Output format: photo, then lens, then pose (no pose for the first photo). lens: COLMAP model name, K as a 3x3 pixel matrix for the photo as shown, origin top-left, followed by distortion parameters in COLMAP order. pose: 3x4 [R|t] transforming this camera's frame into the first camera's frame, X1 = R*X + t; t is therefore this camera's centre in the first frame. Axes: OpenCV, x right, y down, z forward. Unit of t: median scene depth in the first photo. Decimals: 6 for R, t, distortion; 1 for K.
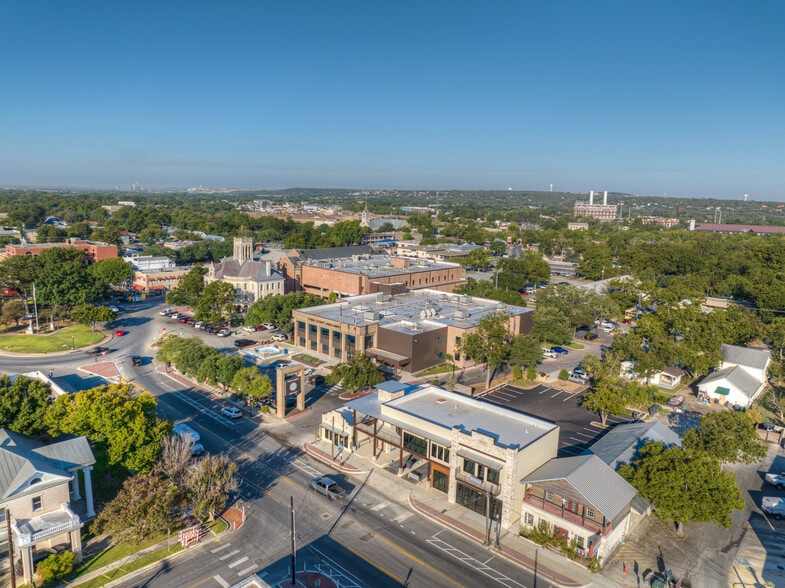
lens RADIAL K [[552.1, 0, 393.3], [0, 552.1, 291.9], [0, 0, 1]] dist [-0.040660, 0.006664]
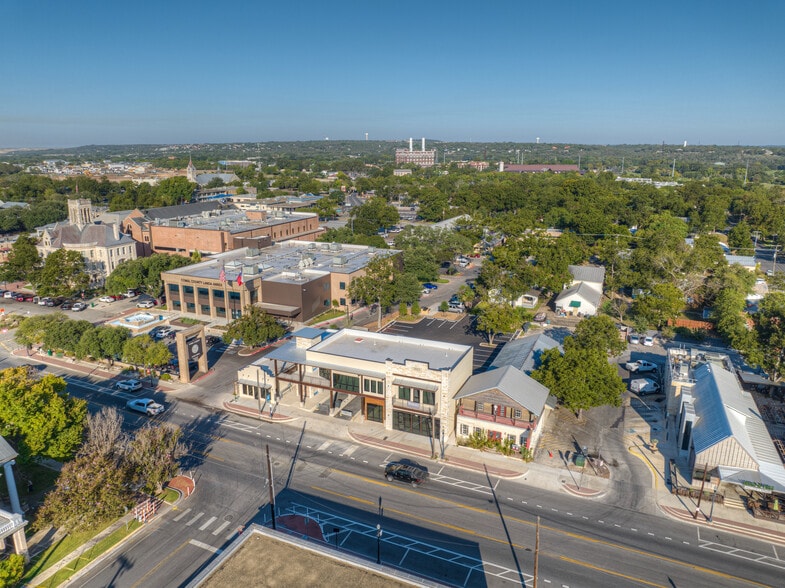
lens RADIAL K [[552.1, 0, 393.1], [0, 552.1, 294.6], [0, 0, 1]] dist [-0.040660, 0.006664]
pose [[0.947711, -0.108997, 0.299938, -0.107933], [0.081653, 0.991399, 0.102274, 0.007926], [-0.308506, -0.072435, 0.948460, -0.001070]]
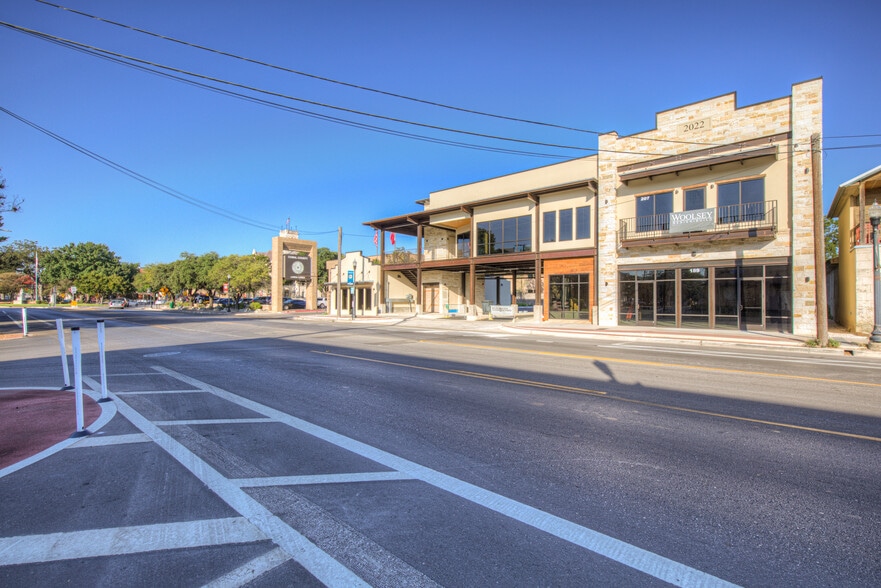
lens RADIAL K [[400.3, 0, 447.7], [0, 400.3, 297.7], [0, 0, 1]] dist [0.001542, -0.000892]
pose [[0.998863, -0.028655, 0.038110, -0.014679], [0.035005, 0.983399, -0.178048, 0.247405], [-0.032376, 0.179179, 0.983284, 0.423986]]
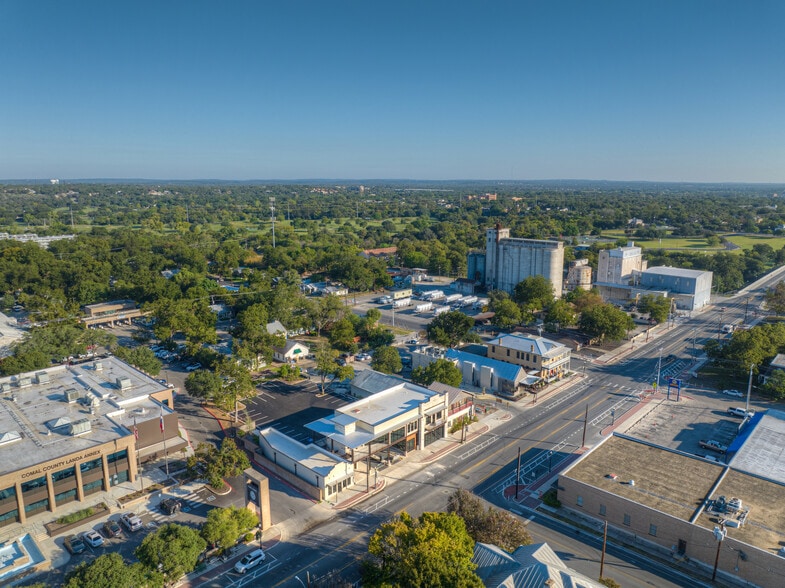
lens RADIAL K [[552.1, 0, 393.1], [0, 552.1, 291.3], [0, 0, 1]] dist [-0.040660, 0.006664]
pose [[0.016846, -0.222529, 0.974781, -0.816156], [0.174142, 0.960671, 0.216298, -0.253815], [-0.984576, 0.166106, 0.054935, 0.552682]]
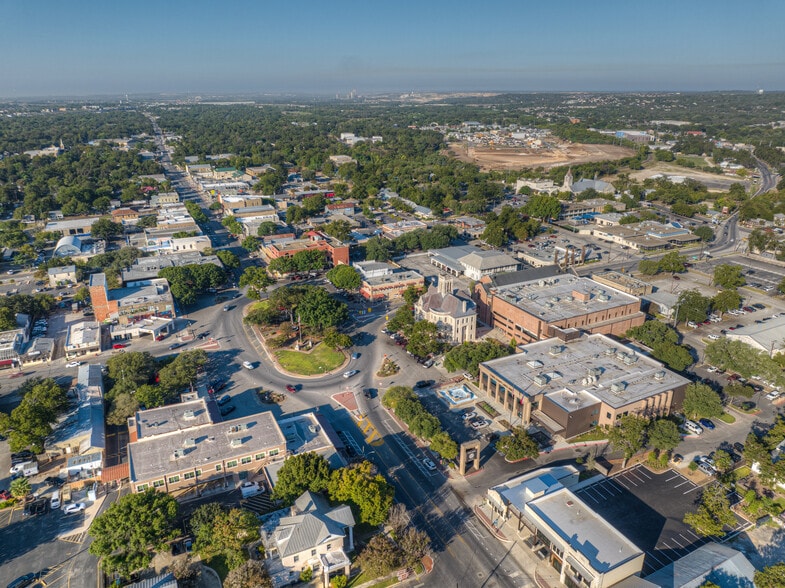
lens RADIAL K [[552.1, 0, 392.2], [0, 552.1, 293.1], [0, 0, 1]] dist [-0.040660, 0.006664]
pose [[0.932937, 0.092714, -0.347896, 0.070868], [-0.030923, 0.983339, 0.179134, -0.409948], [0.358708, -0.156363, 0.920260, -0.276100]]
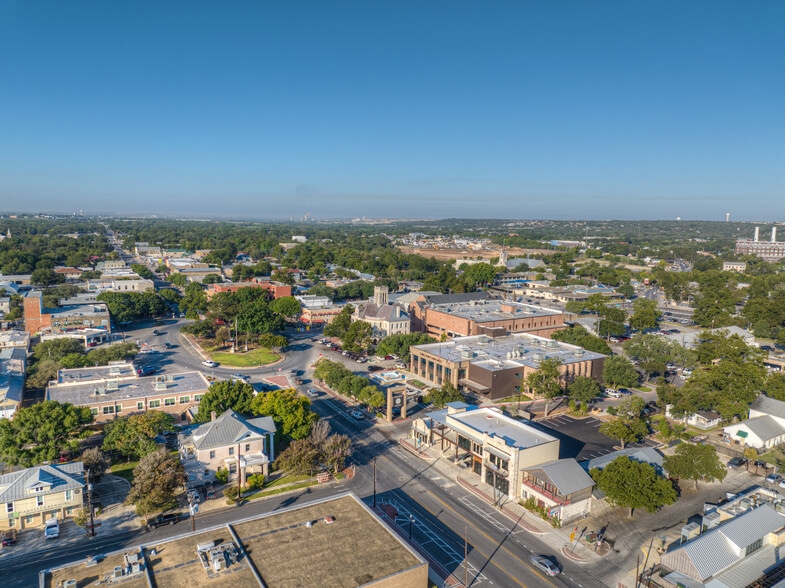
lens RADIAL K [[552.1, 0, 392.5], [0, 552.1, 289.1], [0, 0, 1]] dist [-0.040660, 0.006664]
pose [[0.960663, 0.026091, -0.276488, 0.165411], [-0.041524, 0.997880, -0.050109, -0.042332], [0.274595, 0.059619, 0.959710, -0.353916]]
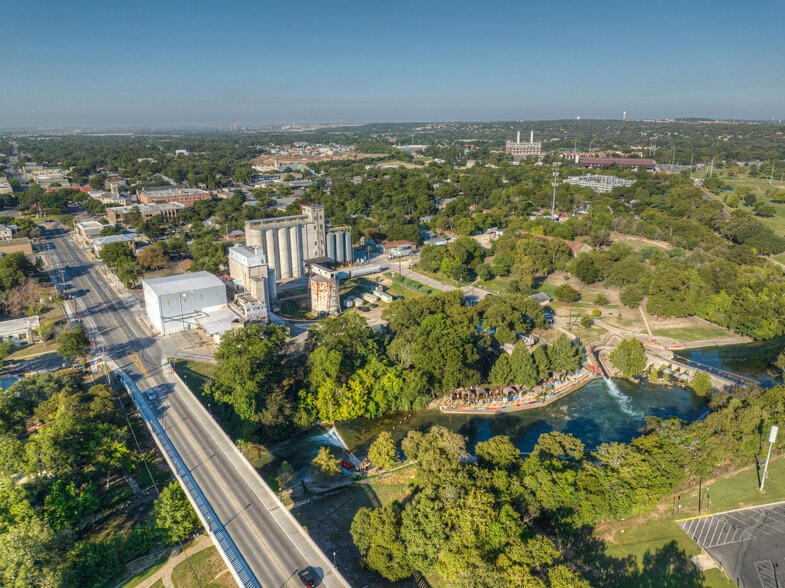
lens RADIAL K [[552.1, 0, 392.3], [0, 552.1, 295.8], [0, 0, 1]] dist [-0.040660, 0.006664]
pose [[0.981341, 0.021829, -0.191032, 2.301736], [0.002670, 0.991892, 0.127059, 0.163392], [0.192257, -0.125199, 0.973326, -2.031745]]
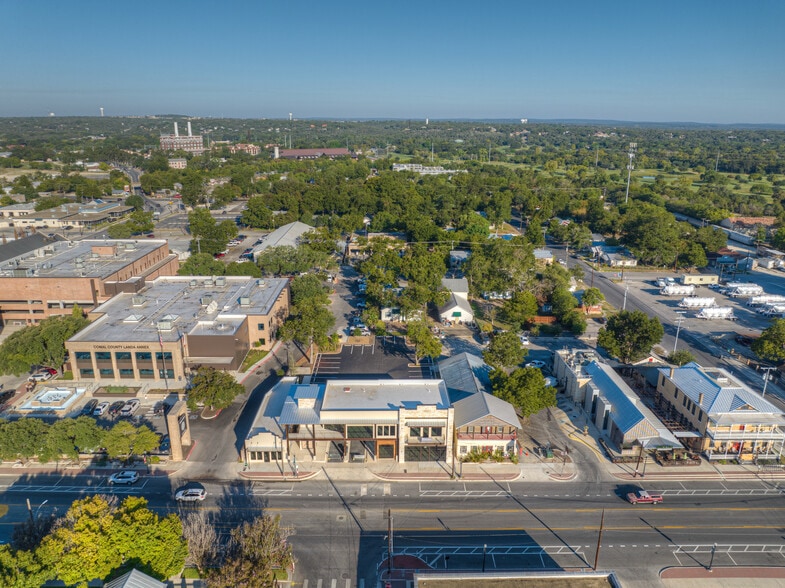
lens RADIAL K [[552.1, 0, 392.5], [0, 552.1, 293.0], [0, 0, 1]] dist [-0.040660, 0.006664]
pose [[0.727291, -0.227282, 0.647603, -0.395394], [0.134249, 0.972460, 0.190524, -0.153375], [-0.673071, -0.051626, 0.737774, 0.047694]]
